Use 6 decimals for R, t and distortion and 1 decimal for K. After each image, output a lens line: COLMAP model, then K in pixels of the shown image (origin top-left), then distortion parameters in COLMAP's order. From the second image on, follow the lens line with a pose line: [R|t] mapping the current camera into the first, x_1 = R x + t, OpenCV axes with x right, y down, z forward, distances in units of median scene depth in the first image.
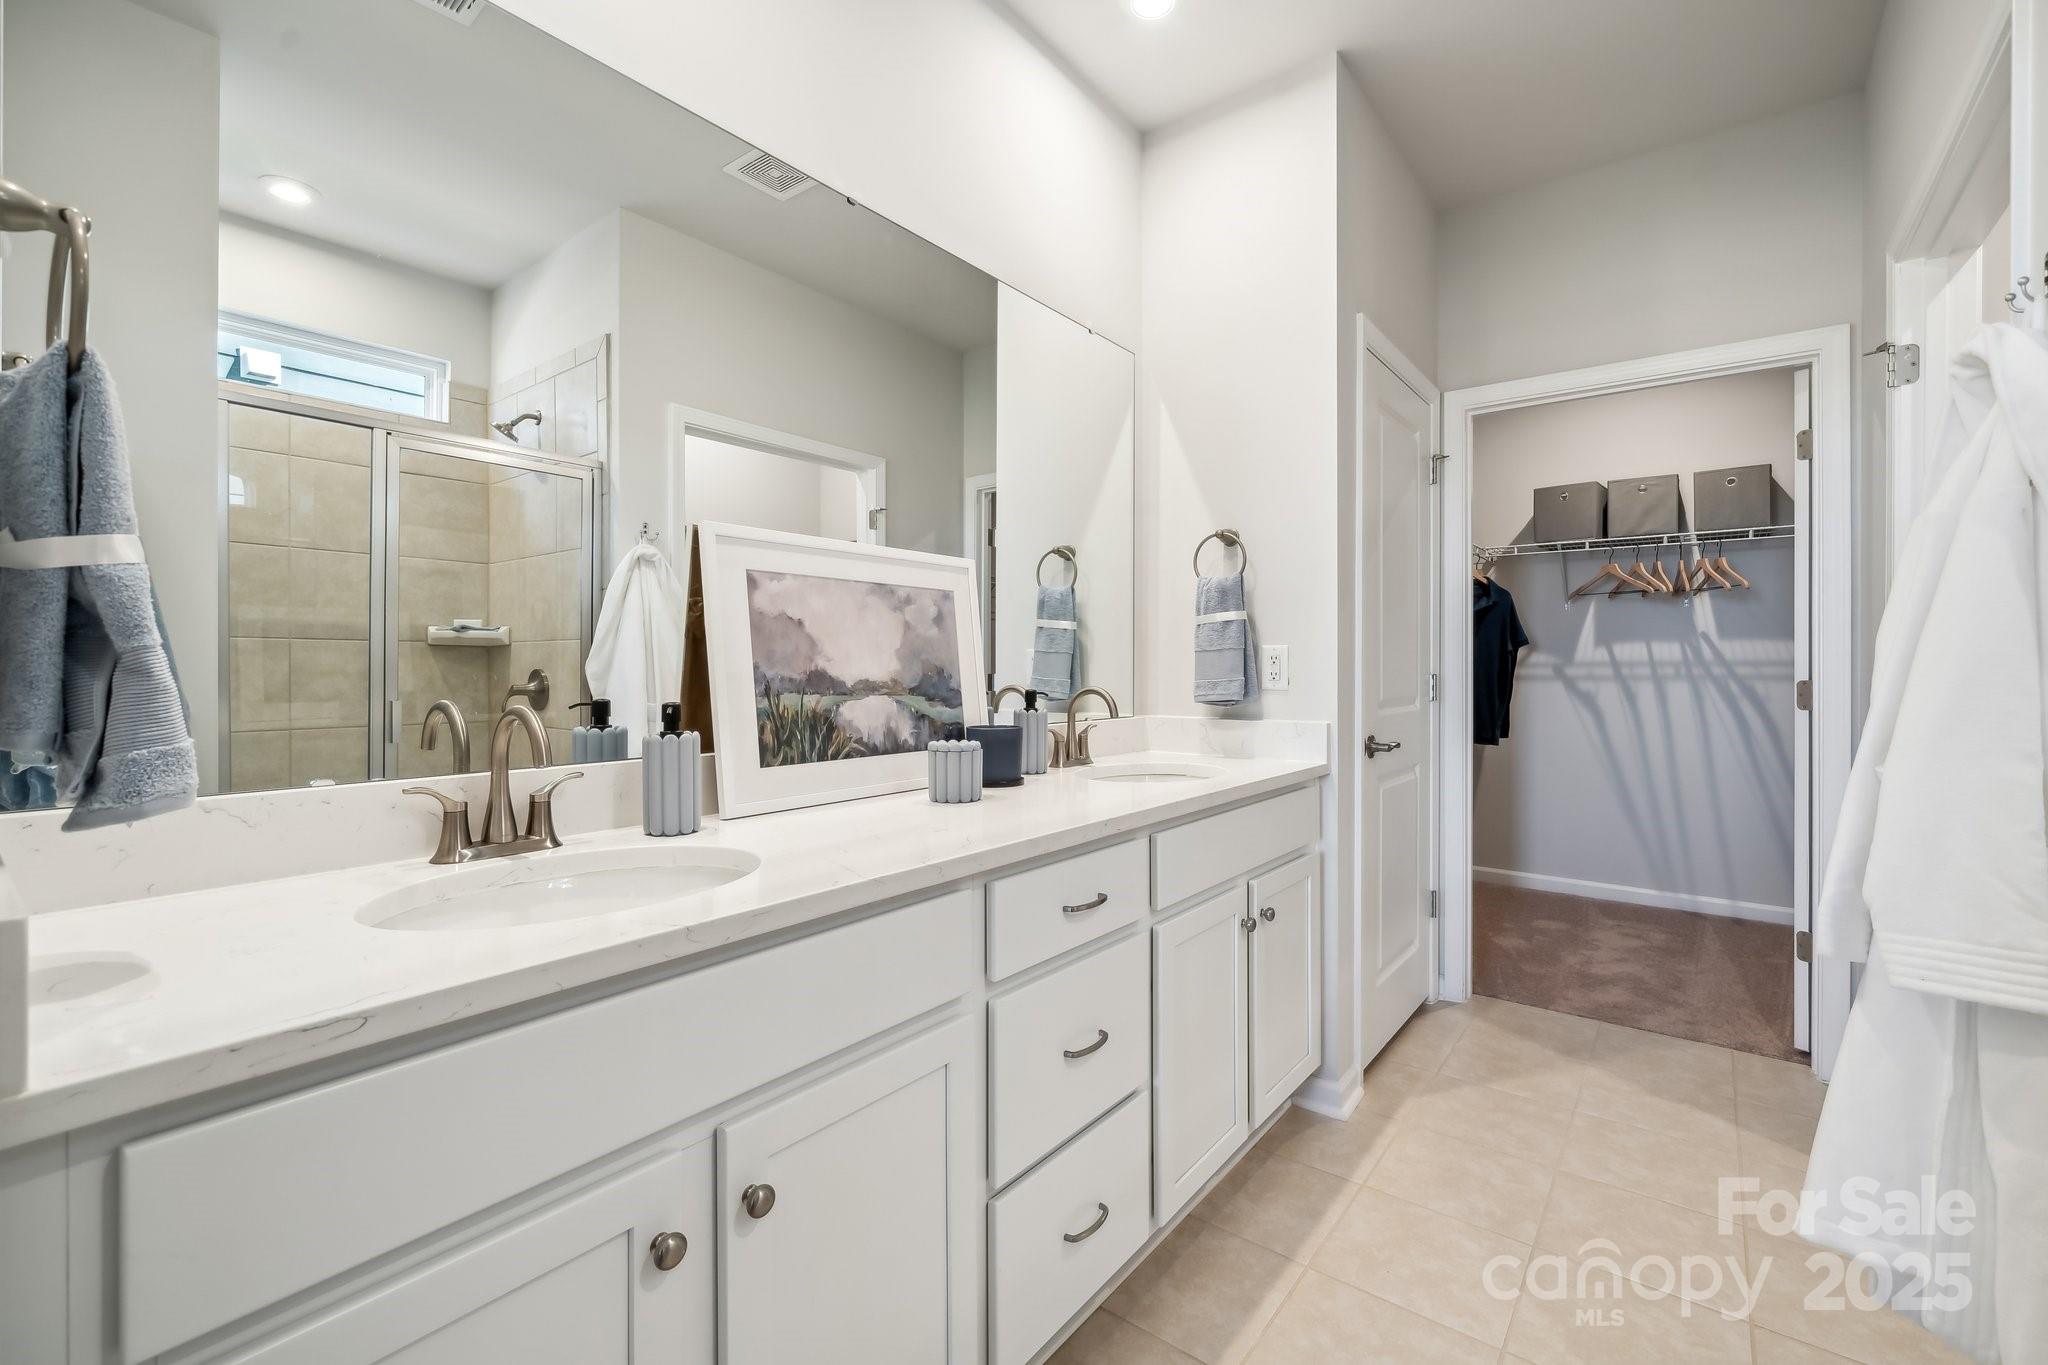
lens RADIAL K [[844.6, 0, 1014.3], [0, 844.6, 673.5], [0, 0, 1]] dist [-0.003790, -0.000258]
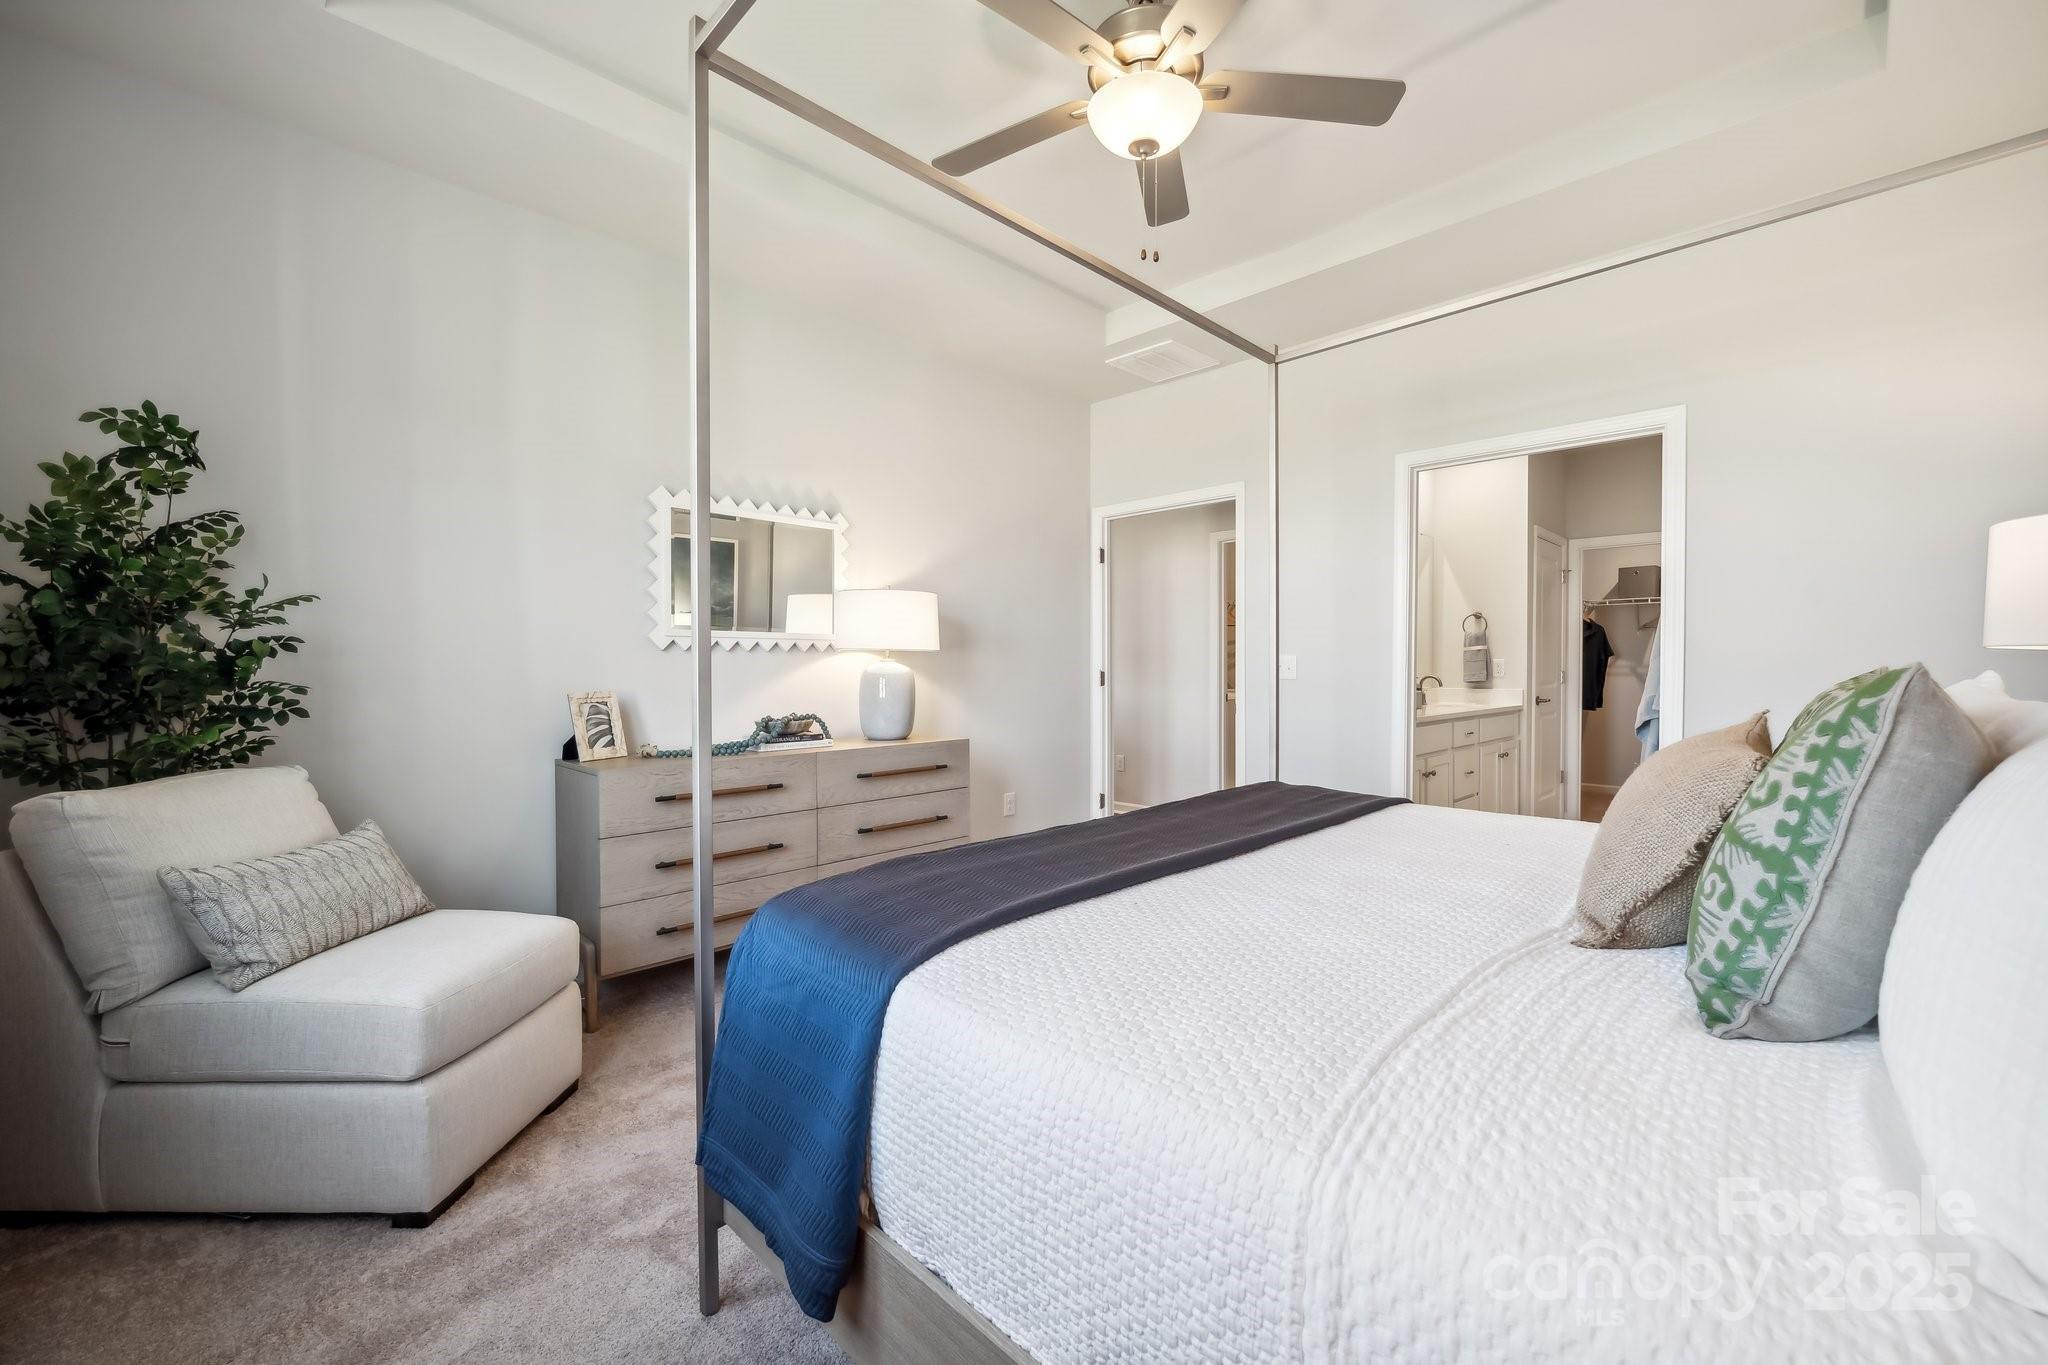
lens RADIAL K [[844.6, 0, 1017.4], [0, 844.6, 675.1], [0, 0, 1]] dist [-0.003790, -0.000258]
pose [[0.995845, 0.004659, -0.090944, -0.522842], [-0.004051, 0.999968, 0.006869, 0.000674], [0.090973, -0.006472, 0.995832, -0.957786]]
